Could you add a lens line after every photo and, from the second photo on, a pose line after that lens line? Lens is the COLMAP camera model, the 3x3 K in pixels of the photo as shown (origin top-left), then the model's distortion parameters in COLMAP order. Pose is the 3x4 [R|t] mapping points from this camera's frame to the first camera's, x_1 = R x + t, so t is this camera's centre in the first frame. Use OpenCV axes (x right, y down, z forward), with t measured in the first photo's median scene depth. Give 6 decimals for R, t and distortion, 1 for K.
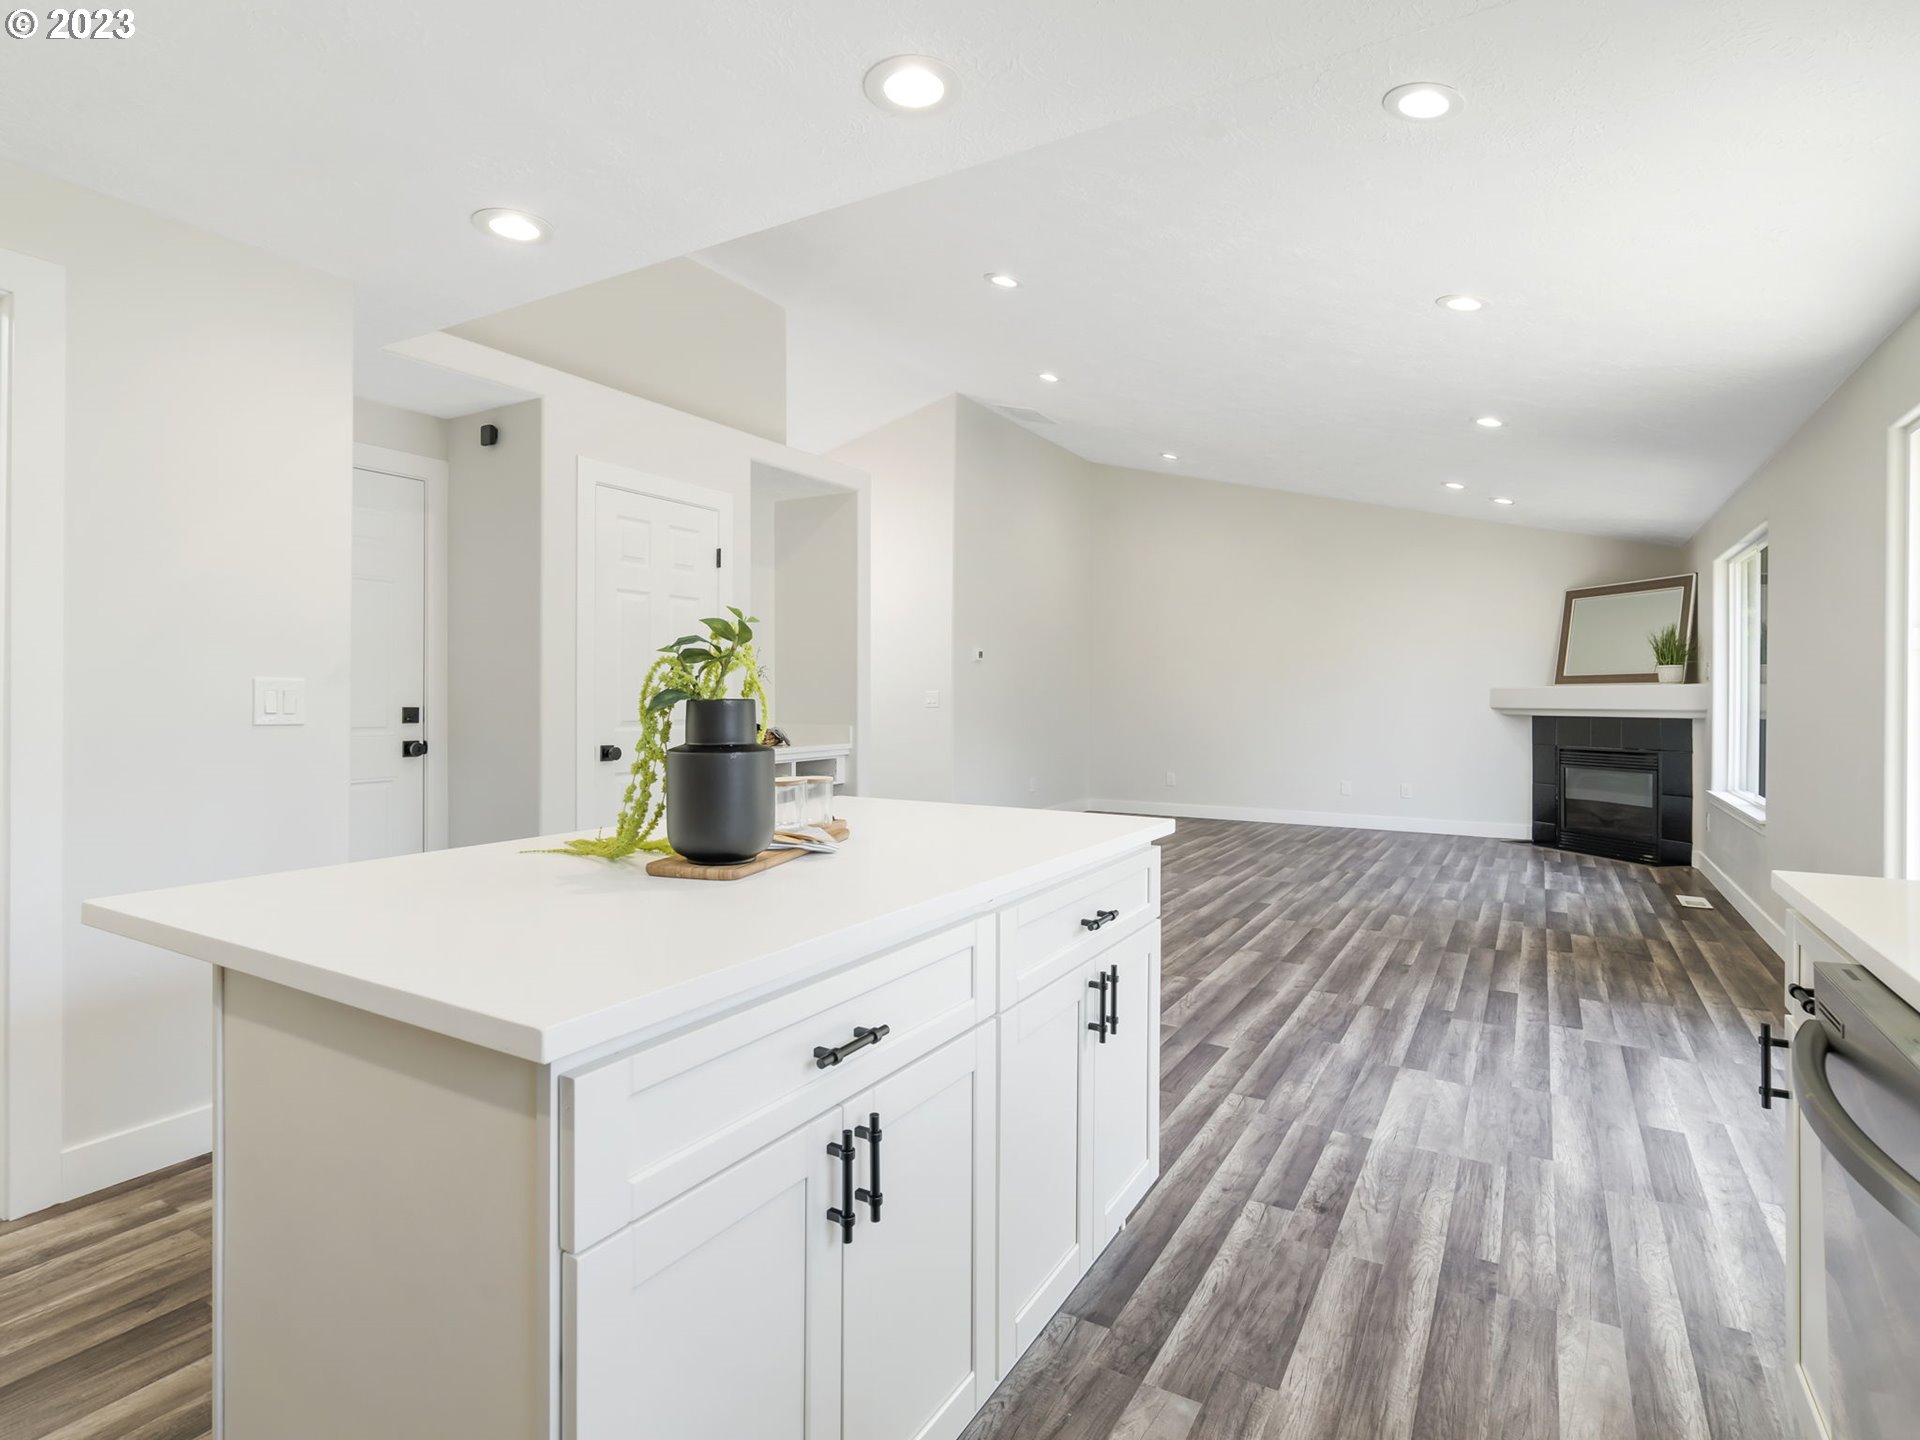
lens RADIAL K [[989.0, 0, 958.8], [0, 989.0, 696.7], [0, 0, 1]] dist [-0.001251, -0.000034]
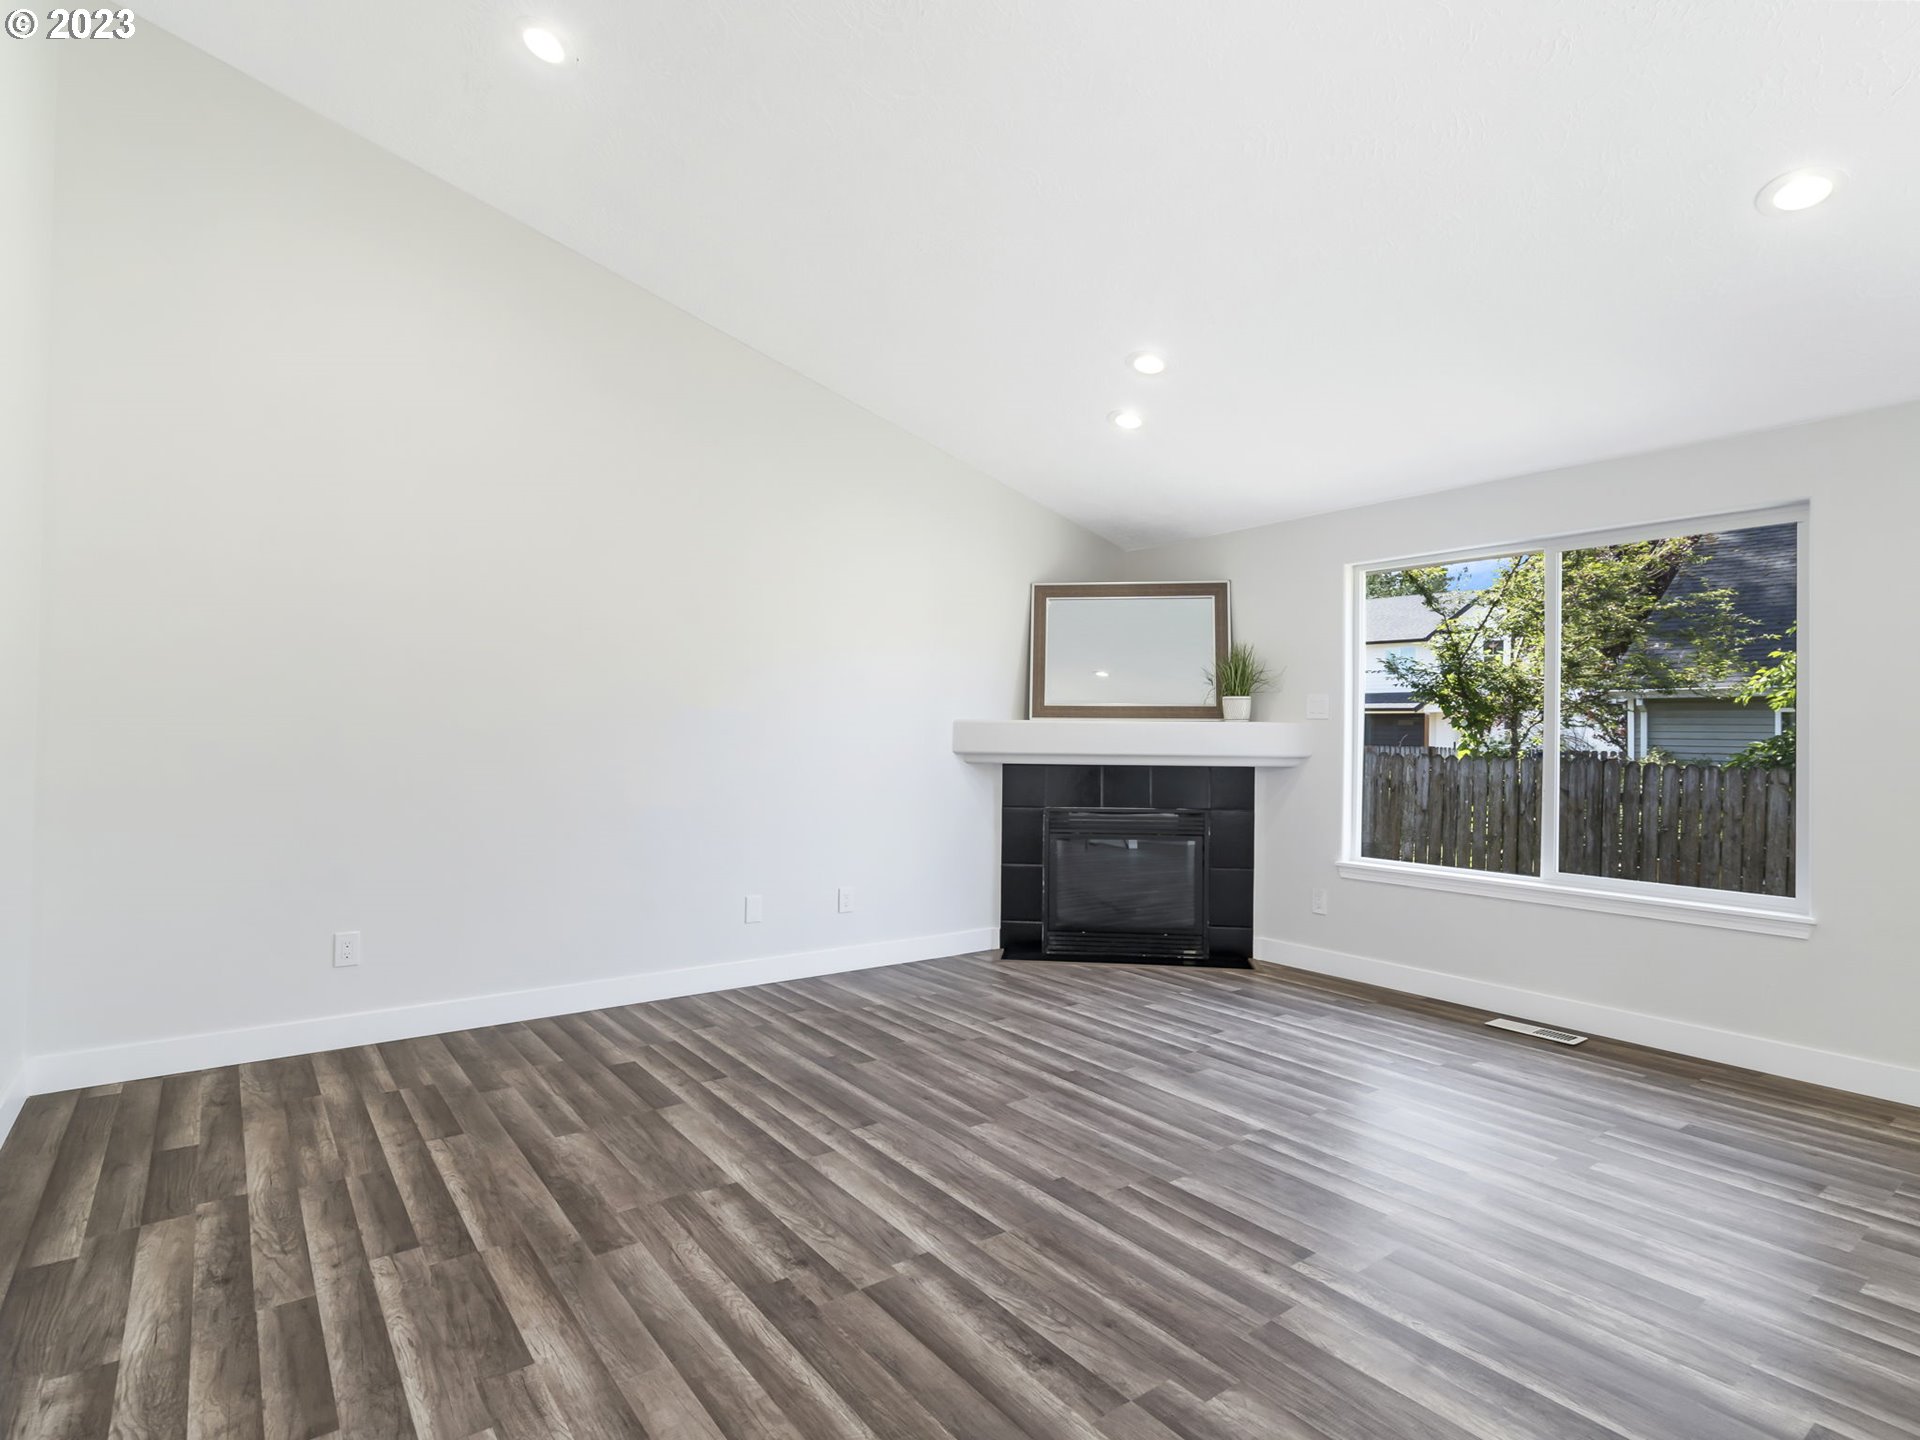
lens RADIAL K [[995.3, 0, 956.3], [0, 995.3, 714.9], [0, 0, 1]] dist [-0.002164, 0.001263]
pose [[0.380133, 0.023000, 0.924646, -0.132244], [-0.013524, 0.999722, -0.019308, -0.001079], [-0.924833, -0.005165, 0.380338, 1.741285]]
